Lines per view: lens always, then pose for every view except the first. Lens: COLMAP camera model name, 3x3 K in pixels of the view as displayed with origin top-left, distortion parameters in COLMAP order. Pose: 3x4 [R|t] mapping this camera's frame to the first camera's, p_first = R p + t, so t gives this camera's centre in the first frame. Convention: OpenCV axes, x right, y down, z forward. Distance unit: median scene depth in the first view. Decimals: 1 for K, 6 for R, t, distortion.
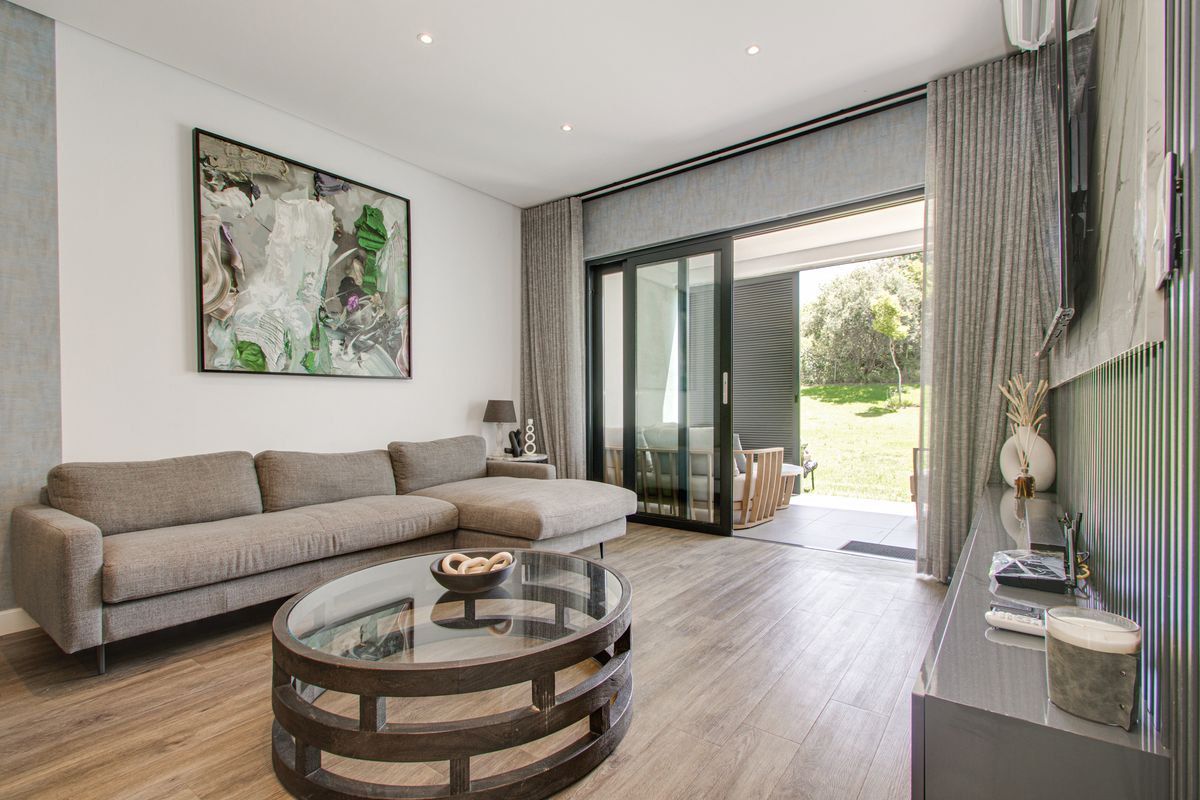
lens RADIAL K [[554.1, 0, 596.4], [0, 554.1, 410.8], [0, 0, 1]] dist [0.059153, -0.024455]
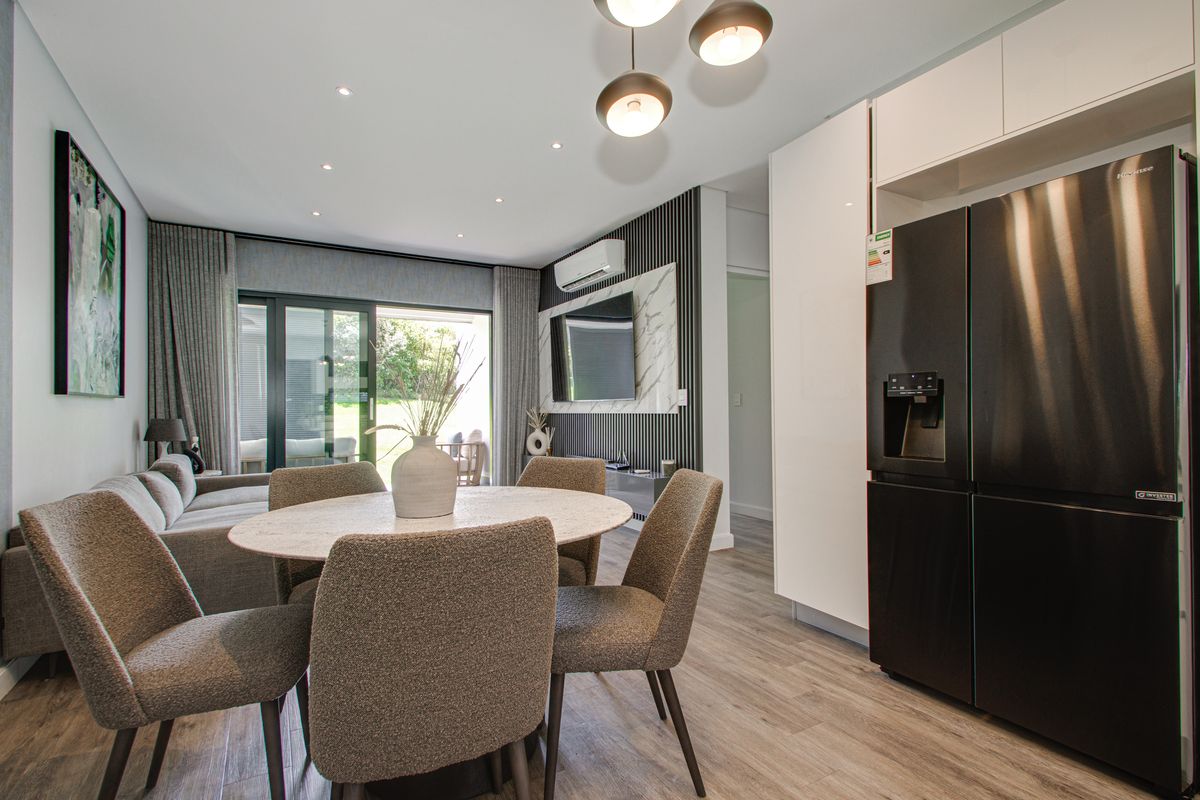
lens RADIAL K [[573.2, 0, 600.0], [0, 573.2, 400.0], [0, 0, 1]] dist [0.022000, -0.000307]
pose [[0.389041, 0.019048, 0.921023, -1.035660], [0.010374, 0.999632, -0.025056, -0.022935], [-0.921162, 0.019302, 0.388701, -0.136328]]
